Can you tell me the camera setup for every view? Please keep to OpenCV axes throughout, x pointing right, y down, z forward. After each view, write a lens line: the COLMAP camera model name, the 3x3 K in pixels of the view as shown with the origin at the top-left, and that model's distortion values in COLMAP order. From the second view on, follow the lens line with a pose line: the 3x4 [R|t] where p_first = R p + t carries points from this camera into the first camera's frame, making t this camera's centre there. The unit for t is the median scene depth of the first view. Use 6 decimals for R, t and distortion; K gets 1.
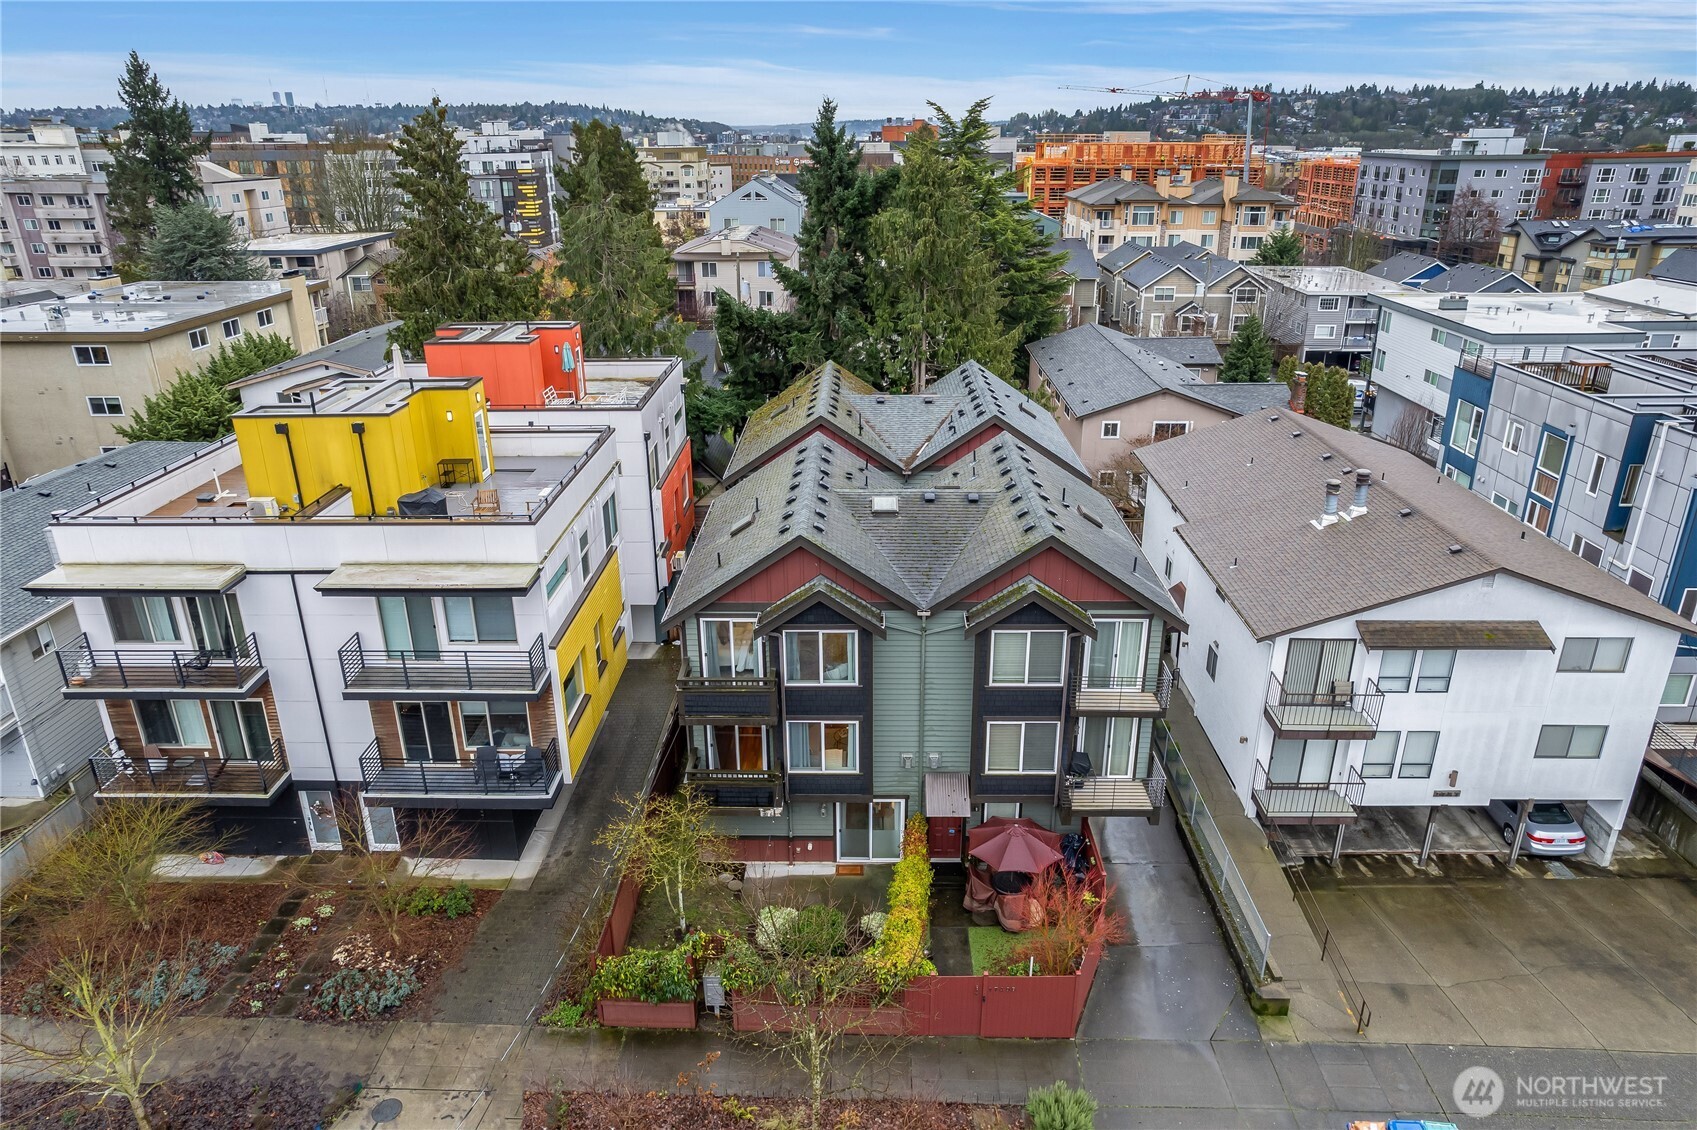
lens RADIAL K [[1096.9, 0, 848.5], [0, 1096.9, 565.0], [0, 0, 1]] dist [-0.061576, 0.063740]
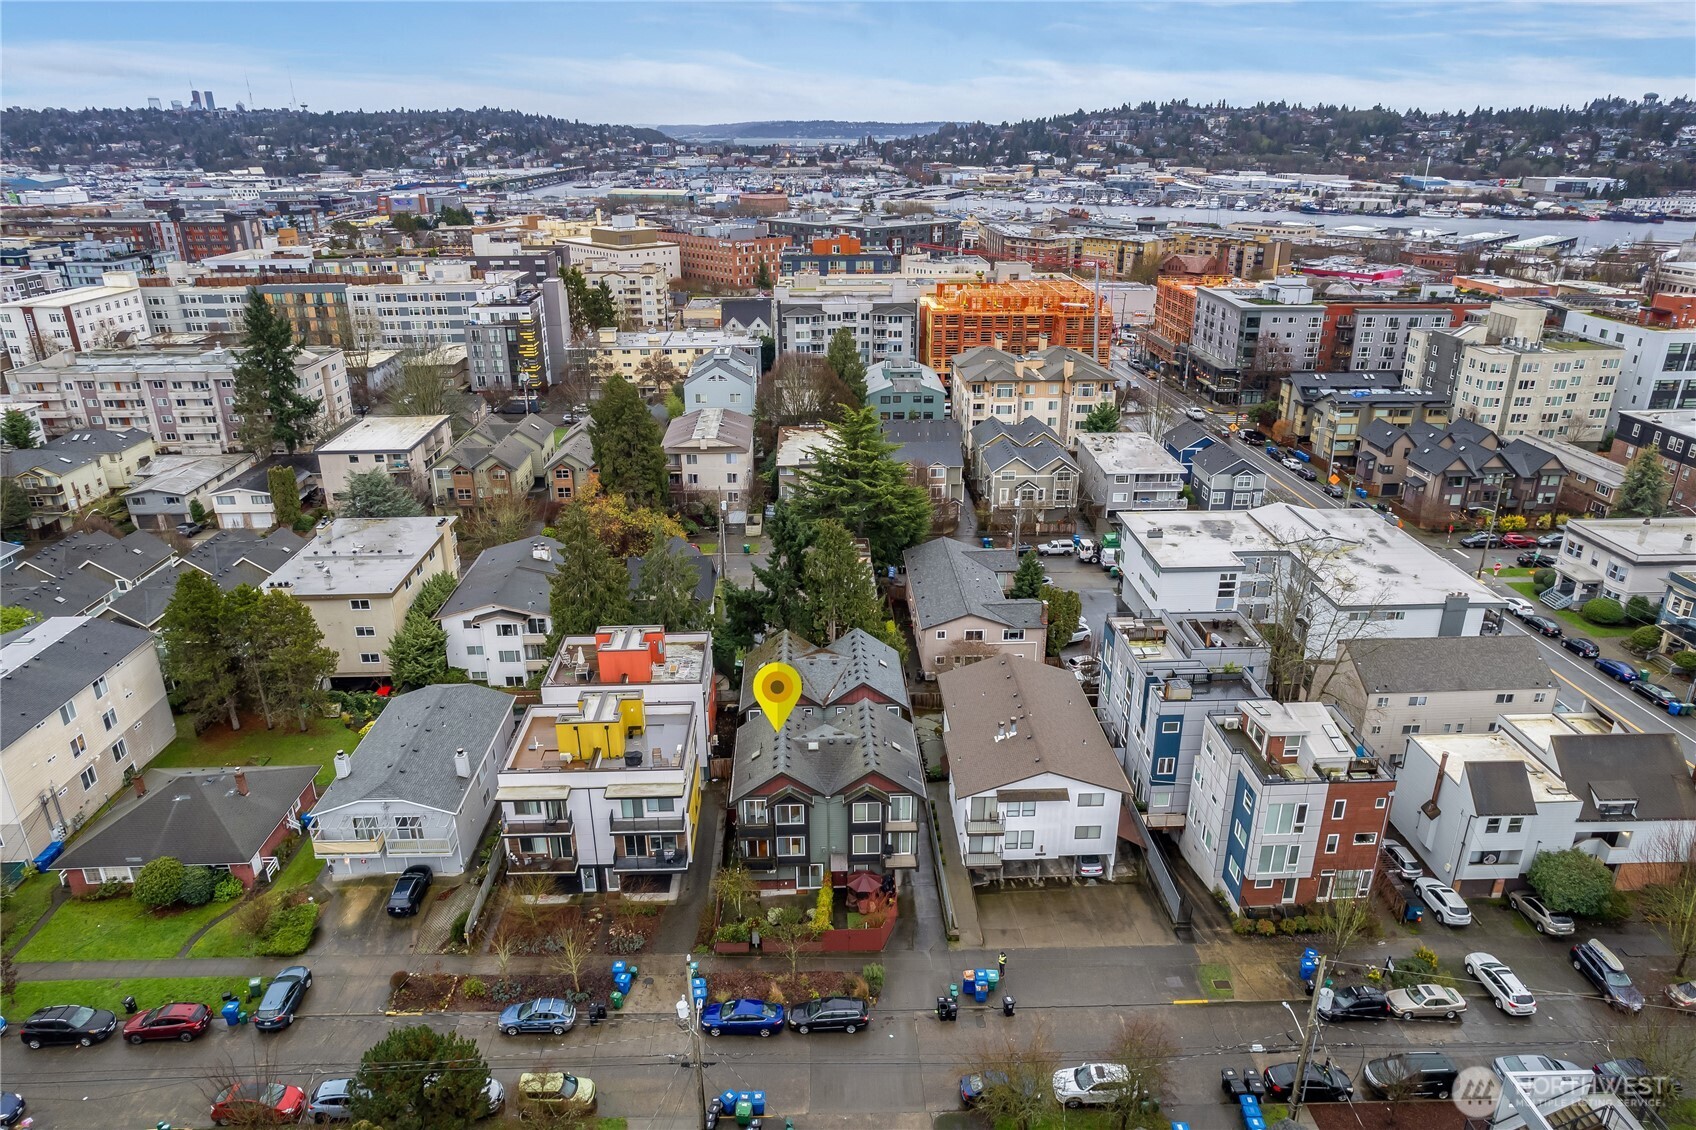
lens RADIAL K [[1096.2, 0, 848.0], [0, 1096.2, 565.0], [0, 0, 1]] dist [-0.061576, 0.063740]
pose [[0.998348, -0.017670, 0.054670, -0.017717], [0.017341, 0.999829, 0.006476, -0.511389], [-0.054775, -0.005517, 0.998483, -1.580828]]
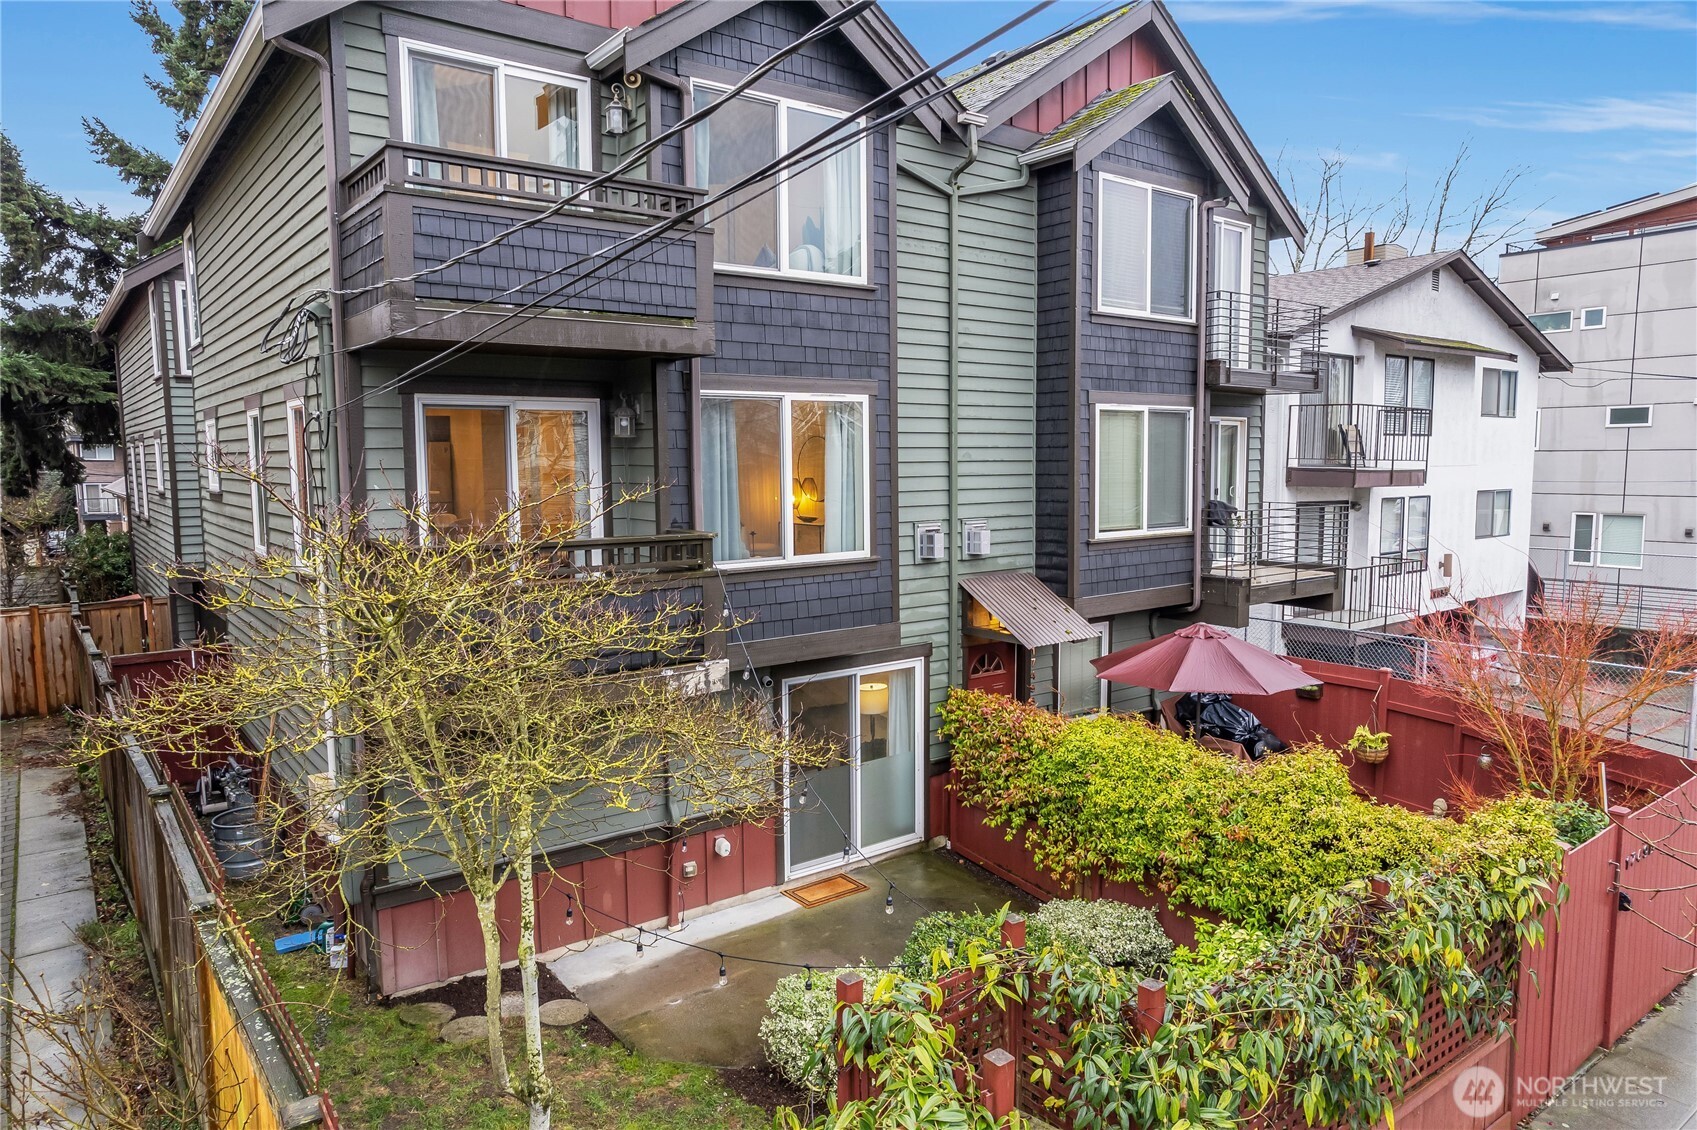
lens RADIAL K [[1088.3, 0, 848.5], [0, 1088.3, 565.0], [0, 0, 1]] dist [-0.035476, -0.000522]
pose [[0.782980, -0.063590, 0.618788, -0.219954], [0.231704, 0.952991, -0.195250, 0.258968], [-0.577284, 0.296252, 0.760906, 0.716892]]
